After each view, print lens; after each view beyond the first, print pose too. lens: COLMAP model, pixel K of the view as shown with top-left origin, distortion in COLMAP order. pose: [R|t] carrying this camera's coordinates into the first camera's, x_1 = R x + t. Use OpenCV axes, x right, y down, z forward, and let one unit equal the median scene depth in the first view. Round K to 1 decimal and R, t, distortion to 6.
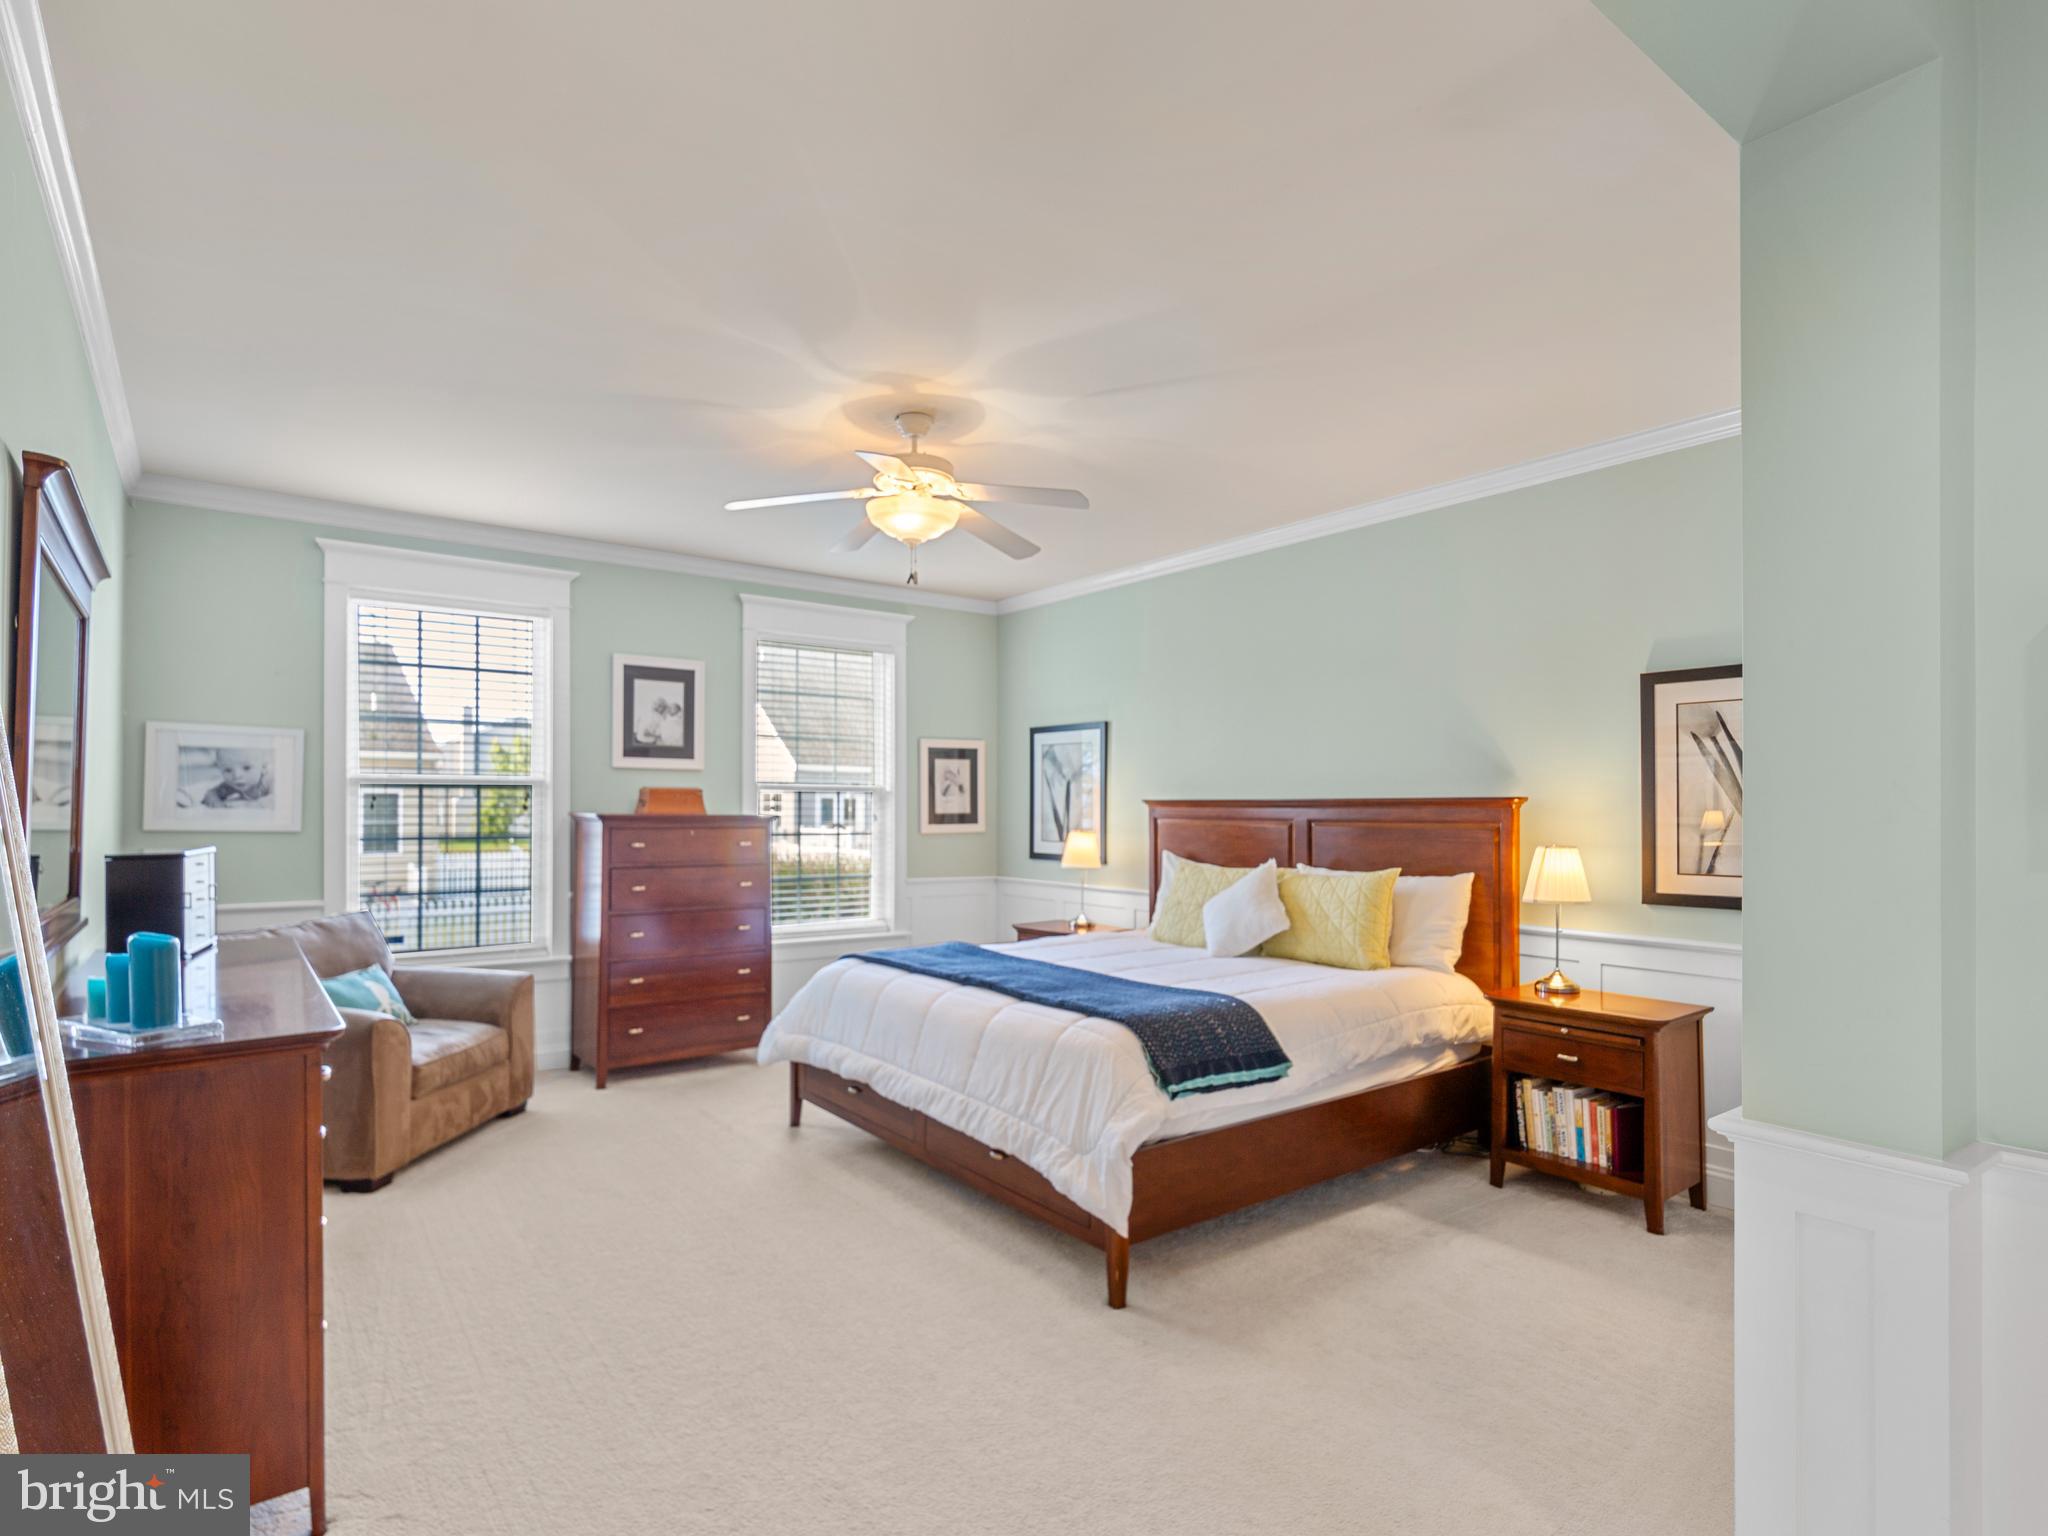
lens RADIAL K [[1076.2, 0, 1014.9], [0, 1076.2, 820.6], [0, 0, 1]] dist [-0.001775, -0.000669]
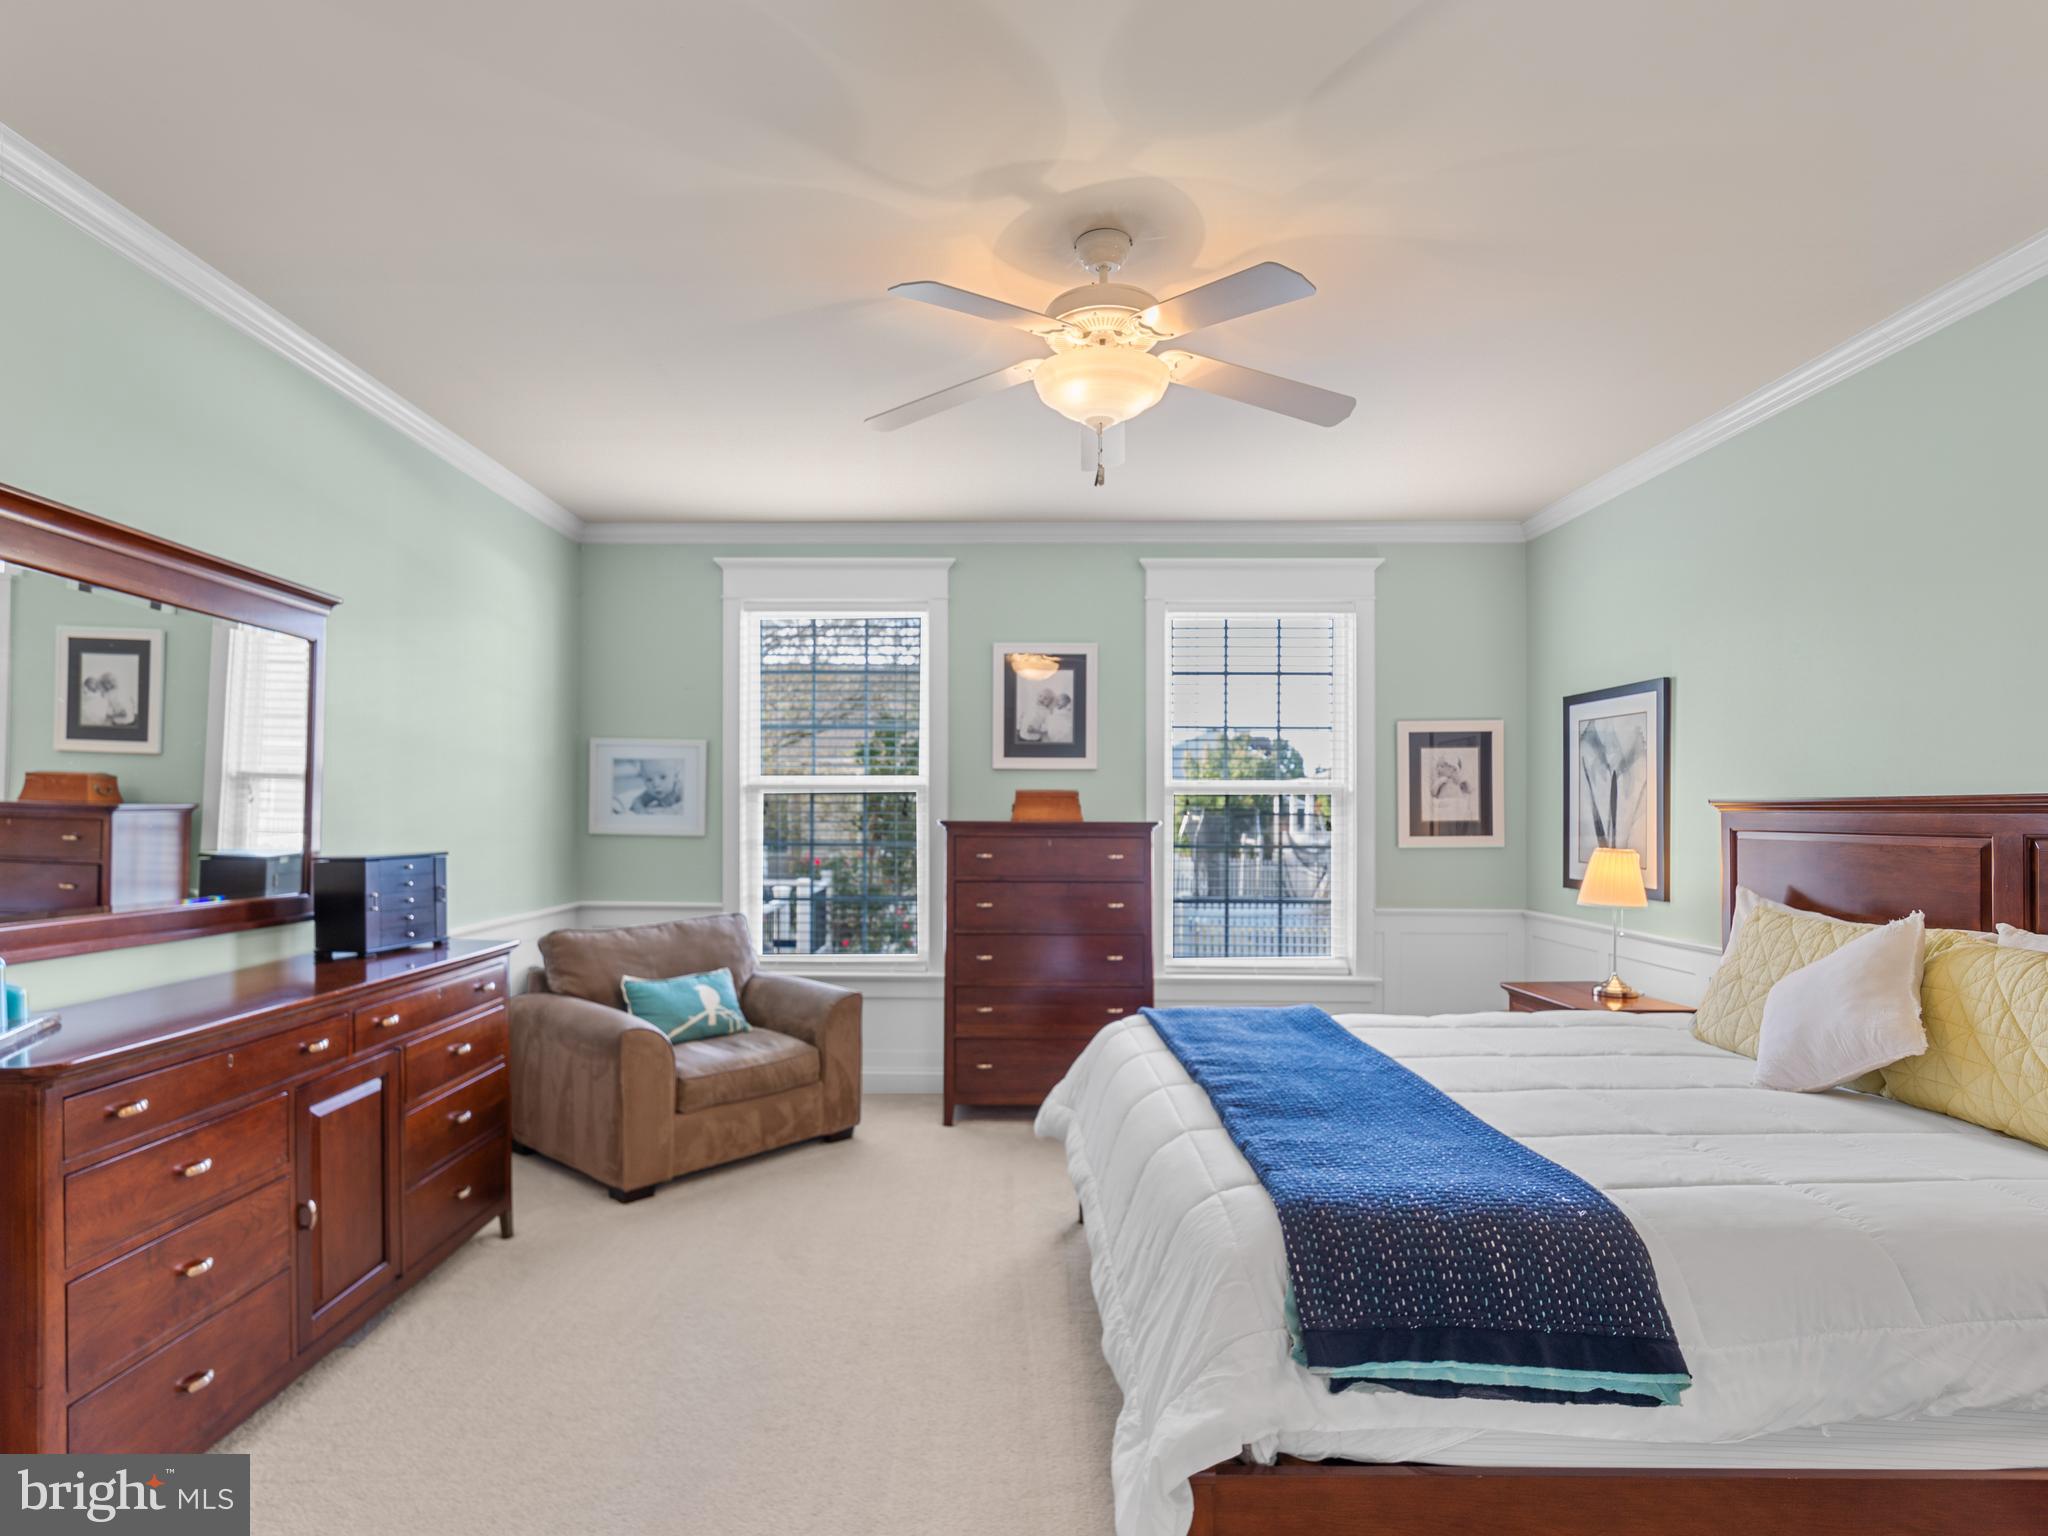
lens RADIAL K [[1076.2, 0, 1014.9], [0, 1076.2, 820.6], [0, 0, 1]] dist [-0.001775, -0.000669]
pose [[0.787682, 0.003080, -0.616074, 0.224338], [-0.007216, 0.999965, -0.004227, -0.002761], [0.616040, 0.007775, 0.787677, 0.339400]]
